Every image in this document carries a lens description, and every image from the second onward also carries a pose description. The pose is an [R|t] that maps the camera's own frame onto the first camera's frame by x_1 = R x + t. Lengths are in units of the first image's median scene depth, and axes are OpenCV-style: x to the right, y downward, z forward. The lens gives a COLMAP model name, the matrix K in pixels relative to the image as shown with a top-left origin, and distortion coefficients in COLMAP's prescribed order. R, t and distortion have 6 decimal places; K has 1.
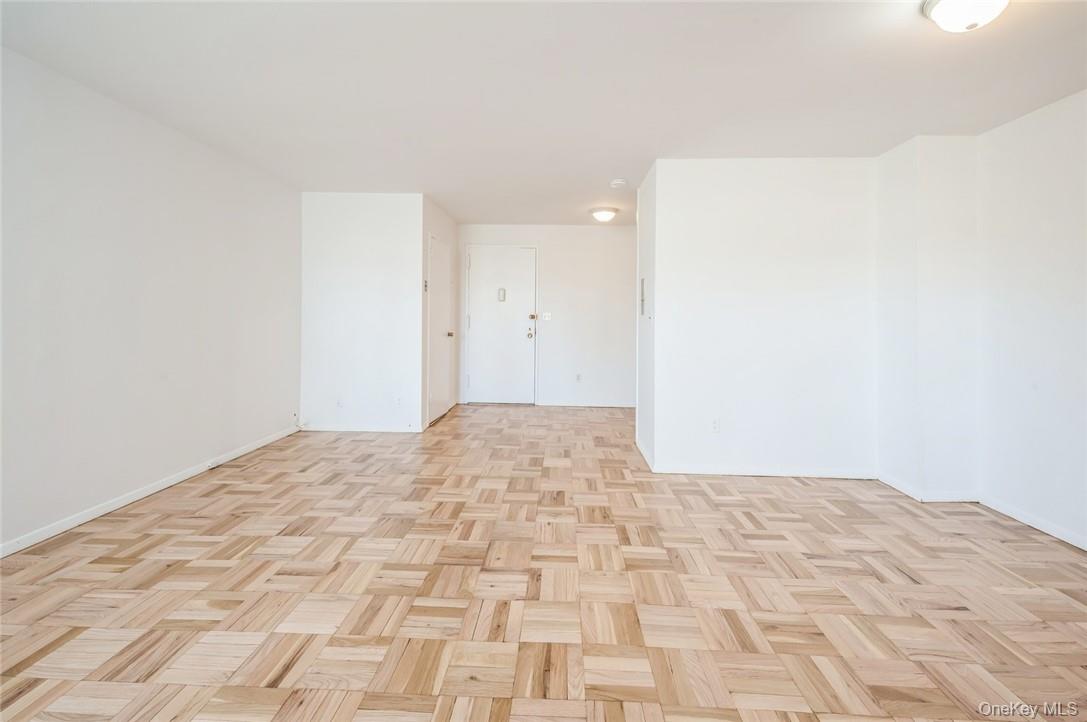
lens RADIAL K [[432.1, 0, 546.3], [0, 432.1, 323.0], [0, 0, 1]] dist [0.046035, -0.014950]
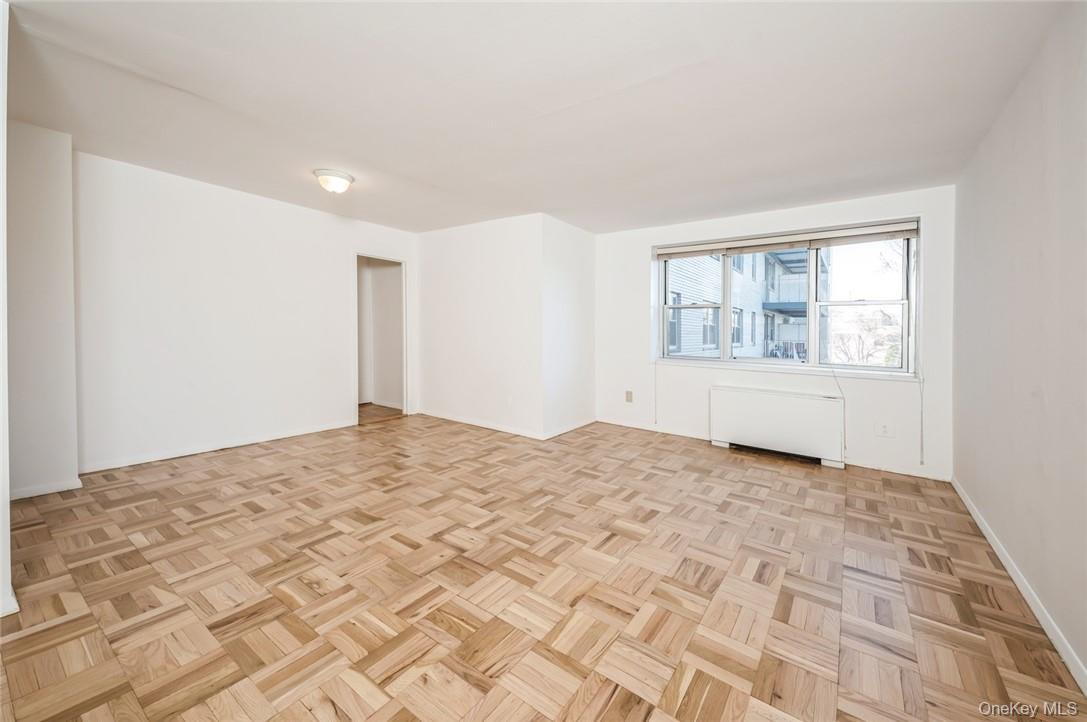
lens RADIAL K [[416.2, 0, 559.5], [0, 416.2, 333.5], [0, 0, 1]] dist [0.046874, -0.012630]
pose [[-0.840972, -0.039266, 0.539651, -0.831797], [-0.032213, 0.999228, 0.022506, -0.025769], [-0.540118, 0.001543, -0.841588, 1.618084]]
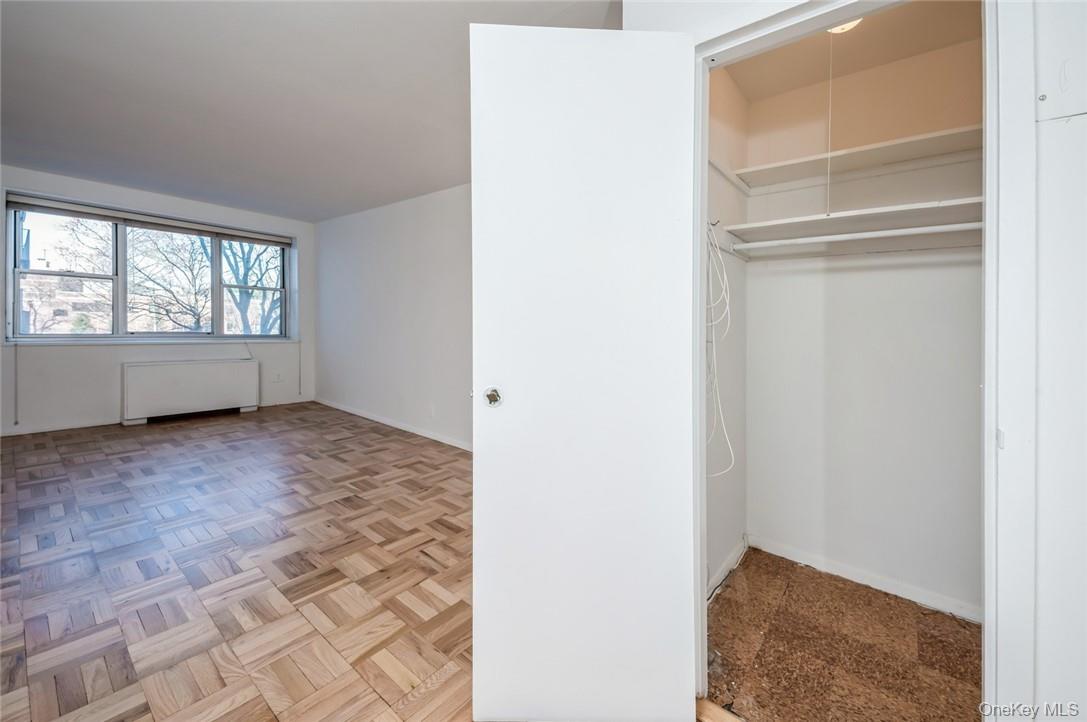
lens RADIAL K [[426.4, 0, 550.6], [0, 426.4, 331.6], [0, 0, 1]] dist [0.046489, -0.014756]
pose [[-0.600921, -0.019708, -0.799065, 0.040713], [-0.050282, 0.998648, 0.013183, -0.023187], [0.797725, 0.048101, -0.601100, 2.247294]]
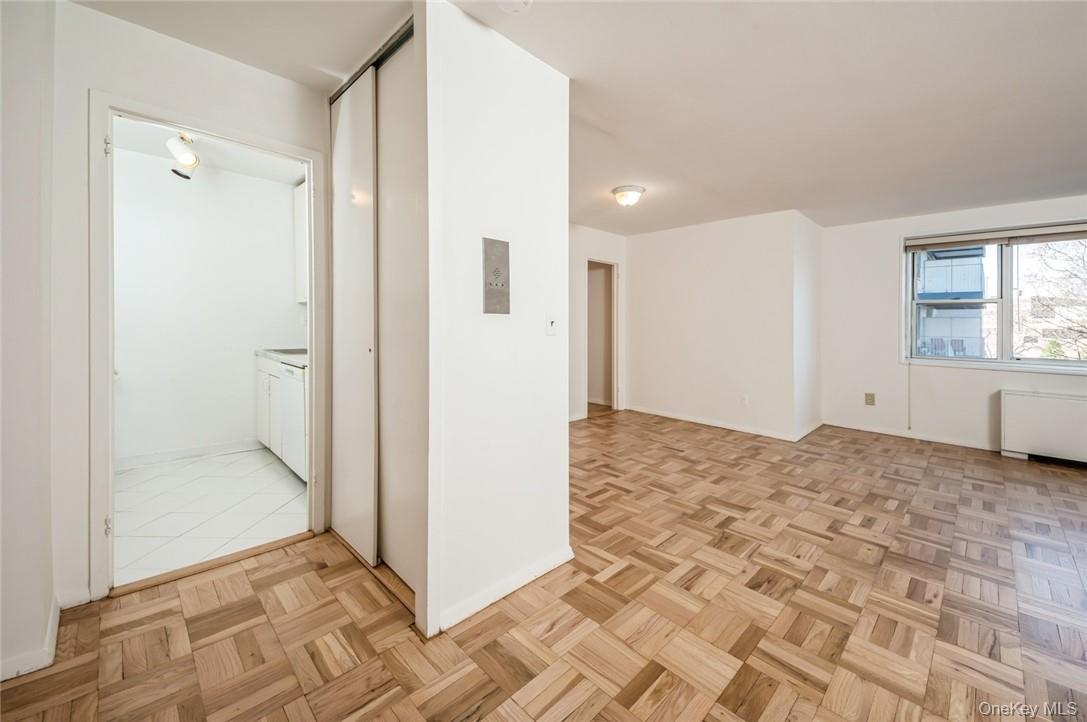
lens RADIAL K [[426.4, 0, 550.6], [0, 426.4, 331.6], [0, 0, 1]] dist [0.046489, -0.014756]
pose [[-0.733579, -0.038301, 0.678524, -0.236004], [-0.022039, 0.999226, 0.032577, -0.025944], [-0.679246, 0.008943, -0.733856, 2.235529]]
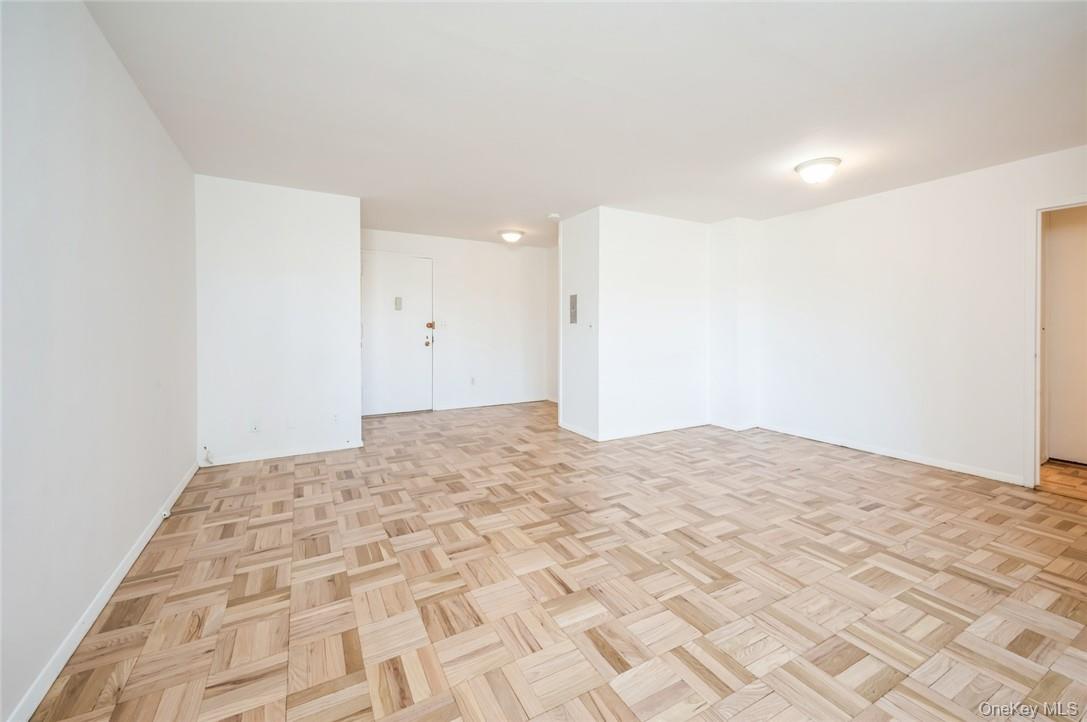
lens RADIAL K [[438.1, 0, 545.5], [0, 438.1, 336.5], [0, 0, 1]] dist [0.047805, -0.015394]
pose [[0.854296, -0.024572, 0.519205, -0.869419], [0.016637, 0.999663, 0.019936, -0.011010], [-0.519520, -0.008394, 0.854417, -0.090071]]
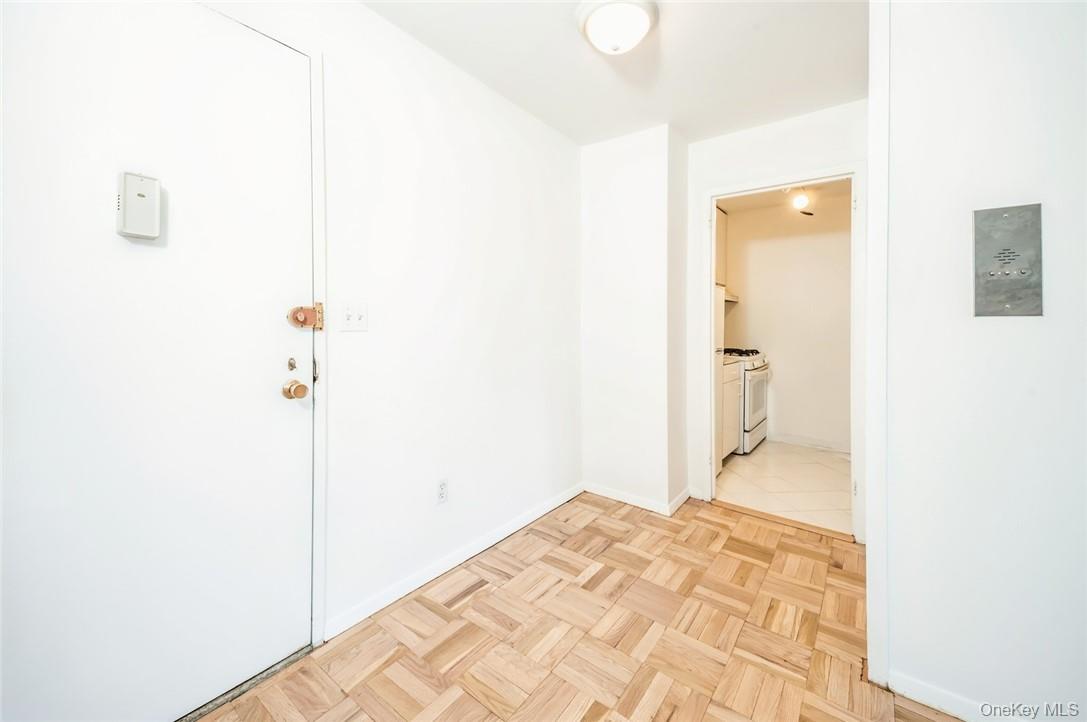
lens RADIAL K [[426.4, 0, 550.6], [0, 426.4, 331.6], [0, 0, 1]] dist [0.046489, -0.014756]
pose [[0.563501, -0.016500, 0.825951, -0.418786], [0.005721, 0.999854, 0.016071, -0.023841], [-0.826096, -0.004331, 0.563513, 1.875228]]
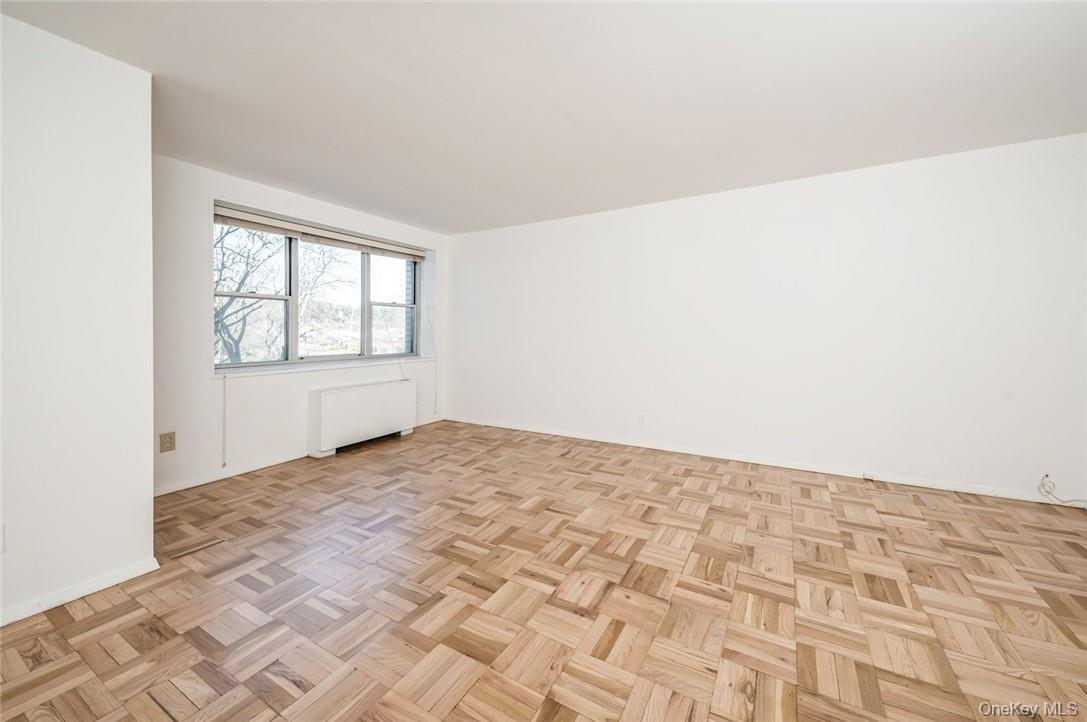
lens RADIAL K [[419.0, 0, 538.4], [0, 419.0, 338.0], [0, 0, 1]] dist [0.045240, -0.015362]
pose [[-0.475005, 0.003199, -0.879977, 0.709014], [-0.008897, 0.999925, 0.008437, 0.001305], [0.879938, 0.011837, -0.474941, 1.187185]]
